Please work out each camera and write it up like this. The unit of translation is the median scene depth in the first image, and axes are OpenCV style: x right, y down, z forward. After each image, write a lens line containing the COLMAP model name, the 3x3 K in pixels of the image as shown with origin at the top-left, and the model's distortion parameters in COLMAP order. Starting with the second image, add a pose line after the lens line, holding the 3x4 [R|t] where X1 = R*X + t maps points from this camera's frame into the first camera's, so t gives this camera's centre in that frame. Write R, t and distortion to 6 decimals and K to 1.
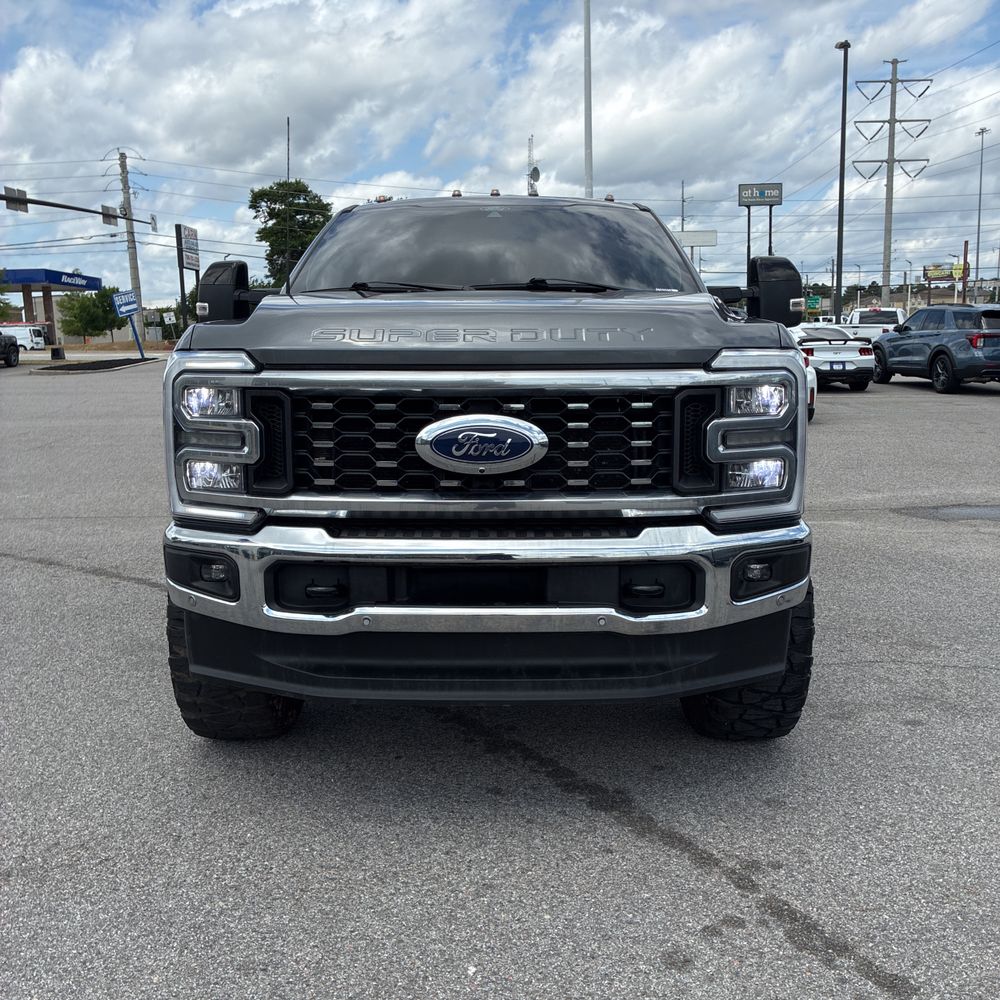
lens RADIAL K [[1030.7, 0, 523.7], [0, 1030.7, 513.6], [0, 0, 1]] dist [0.016778, 0.027132]
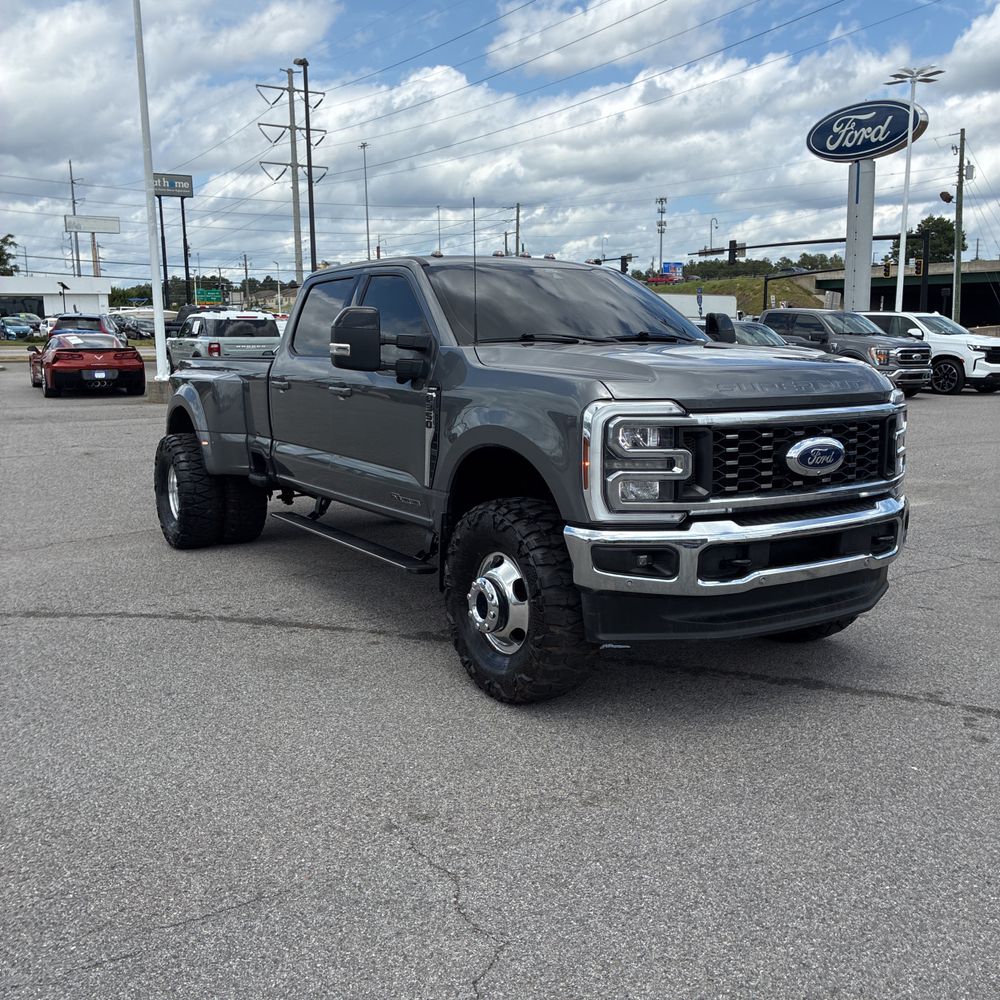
lens RADIAL K [[1042.6, 0, 500.0], [0, 1042.6, 500.0], [0, 0, 1]] dist [-0.004894, 0.009316]
pose [[0.834667, -0.079858, 0.544934, -1.132004], [0.080858, 0.996479, 0.022181, -0.065814], [-0.544787, 0.025549, 0.838185, -0.049913]]
